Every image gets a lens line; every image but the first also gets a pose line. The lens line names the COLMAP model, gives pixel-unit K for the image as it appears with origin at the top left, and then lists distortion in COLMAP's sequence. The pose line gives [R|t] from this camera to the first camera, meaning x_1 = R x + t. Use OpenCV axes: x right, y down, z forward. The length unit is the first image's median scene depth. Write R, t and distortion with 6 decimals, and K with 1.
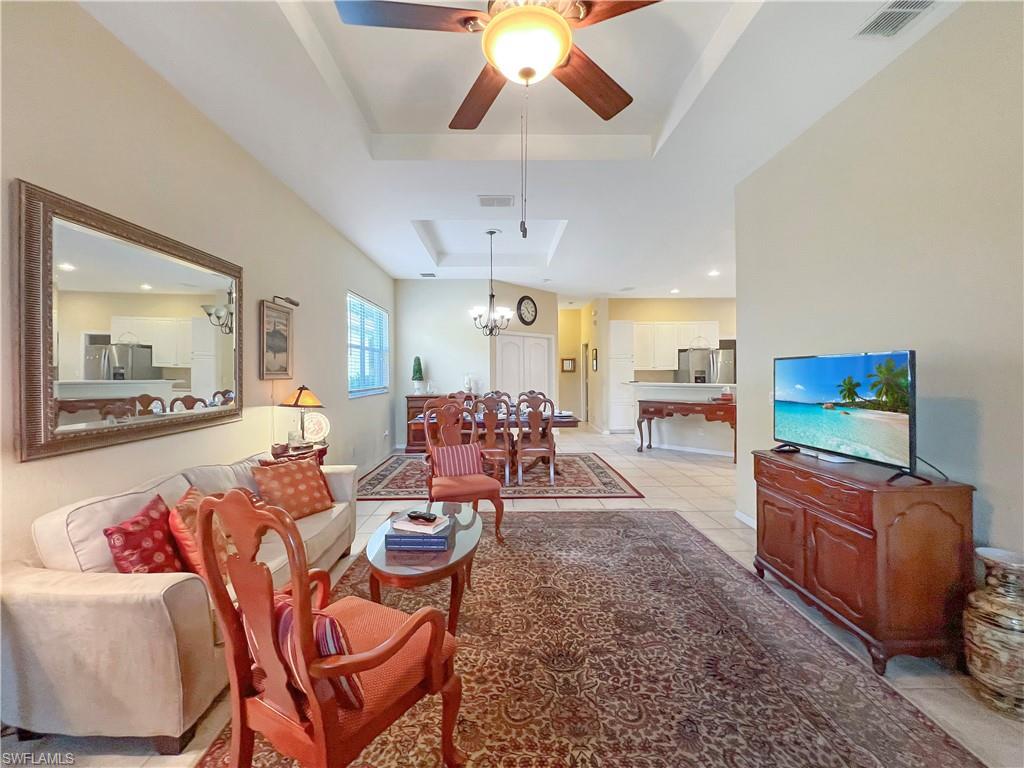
lens RADIAL K [[431.2, 0, 505.8], [0, 431.2, 374.8], [0, 0, 1]] dist [-0.004349, 0.000345]
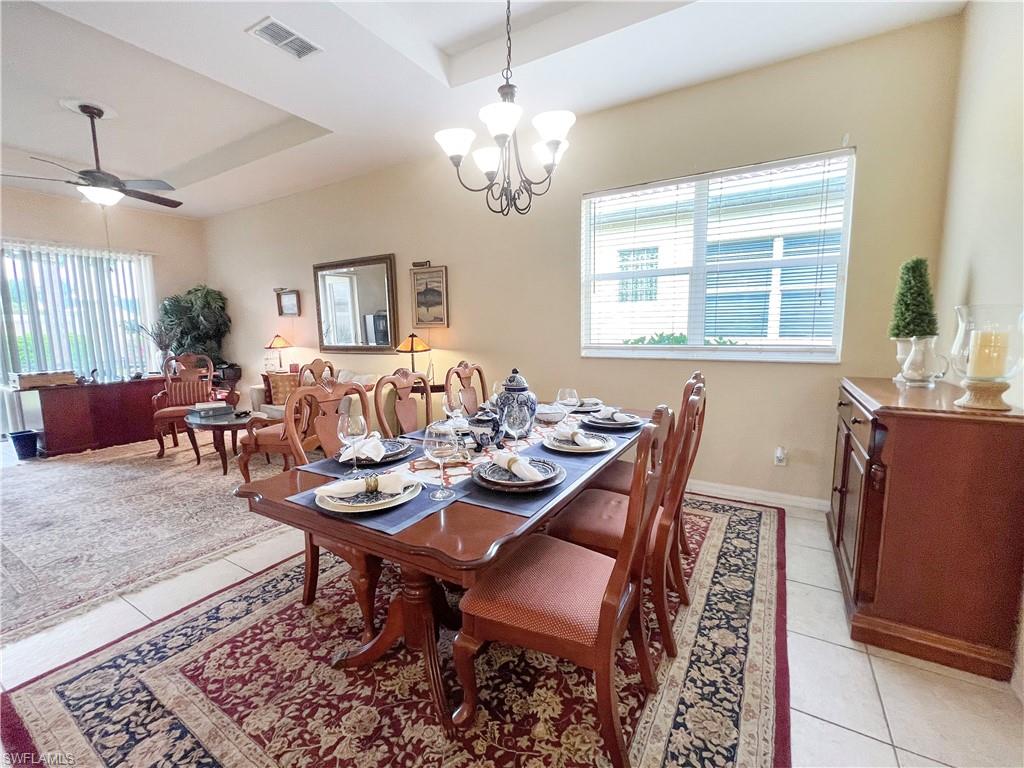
lens RADIAL K [[439.5, 0, 511.0], [0, 439.5, 387.2], [0, 0, 1]] dist [-0.002490, 0.000568]
pose [[-0.526802, 0.129363, -0.840086, 0.526839], [0.013322, 0.989486, 0.144015, -0.000448], [0.849884, 0.064676, -0.522987, 2.198011]]
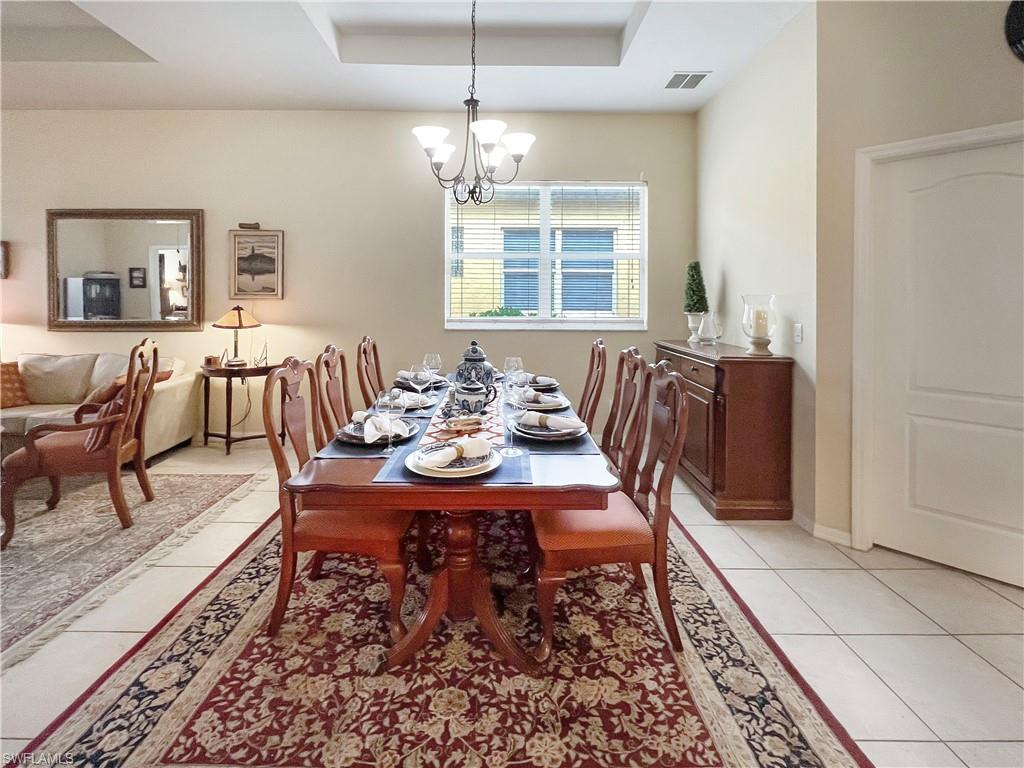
lens RADIAL K [[470.4, 0, 502.9], [0, 470.4, 302.3], [0, 0, 1]] dist [-0.003791, 0.000928]
pose [[-0.015671, 0.016869, -0.999735, 0.742704], [-0.009533, 0.999810, 0.017020, -0.009728], [0.999832, 0.009797, -0.015507, 1.904102]]
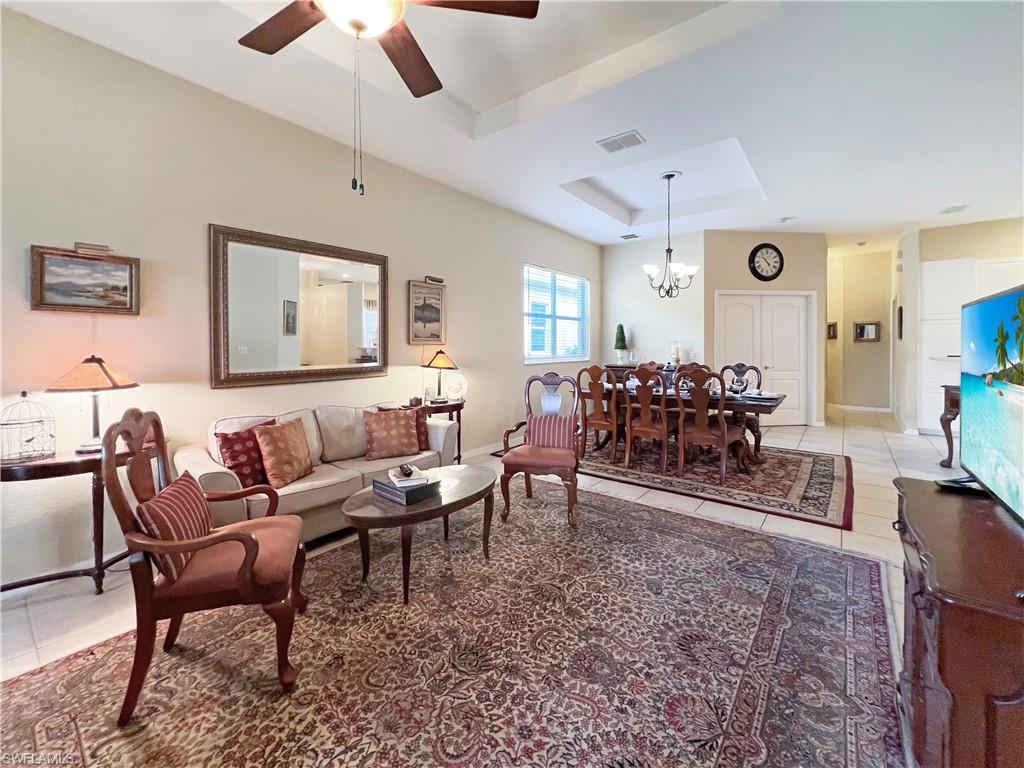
lens RADIAL K [[431.2, 0, 501.0], [0, 431.2, 349.8], [0, 0, 1]] dist [-0.004349, 0.000345]
pose [[0.768321, 0.014673, -0.639897, 0.473471], [-0.007726, 0.999877, 0.013651, 0.008110], [0.640019, -0.005544, 0.768339, 0.231302]]
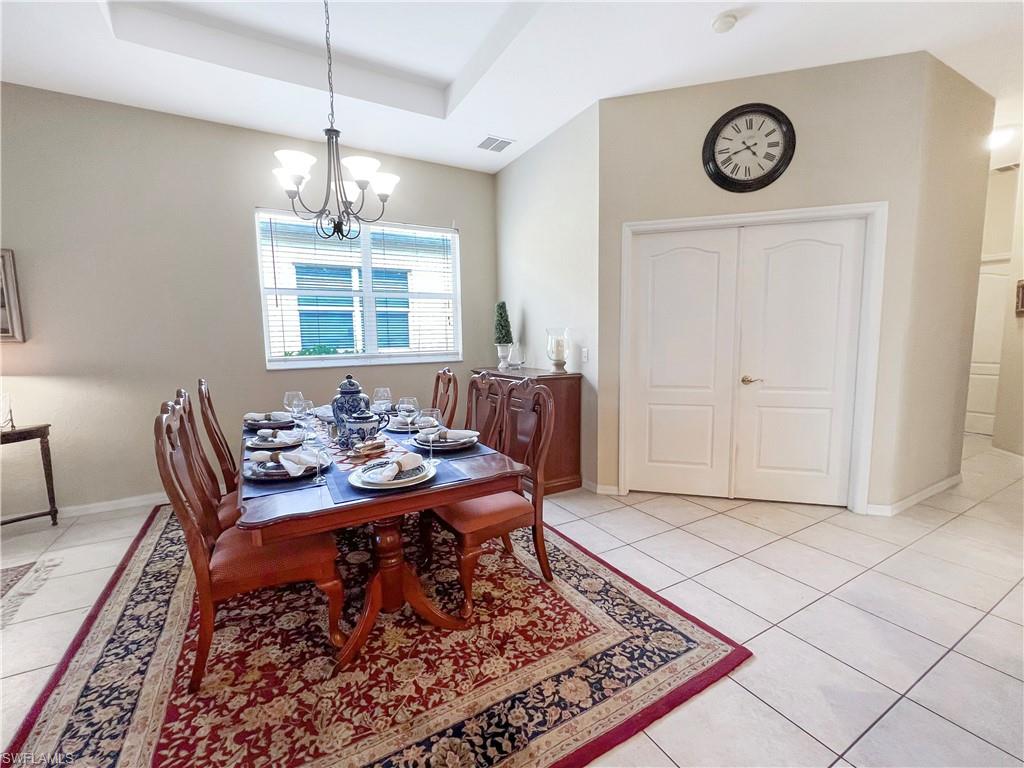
lens RADIAL K [[439.5, 0, 506.3], [0, 439.5, 388.0], [0, 0, 1]] dist [-0.002490, 0.000568]
pose [[0.476957, 0.105818, -0.872534, 0.762780], [0.007701, 0.992185, 0.124539, -0.002020], [0.878893, -0.066119, 0.472414, 1.718558]]
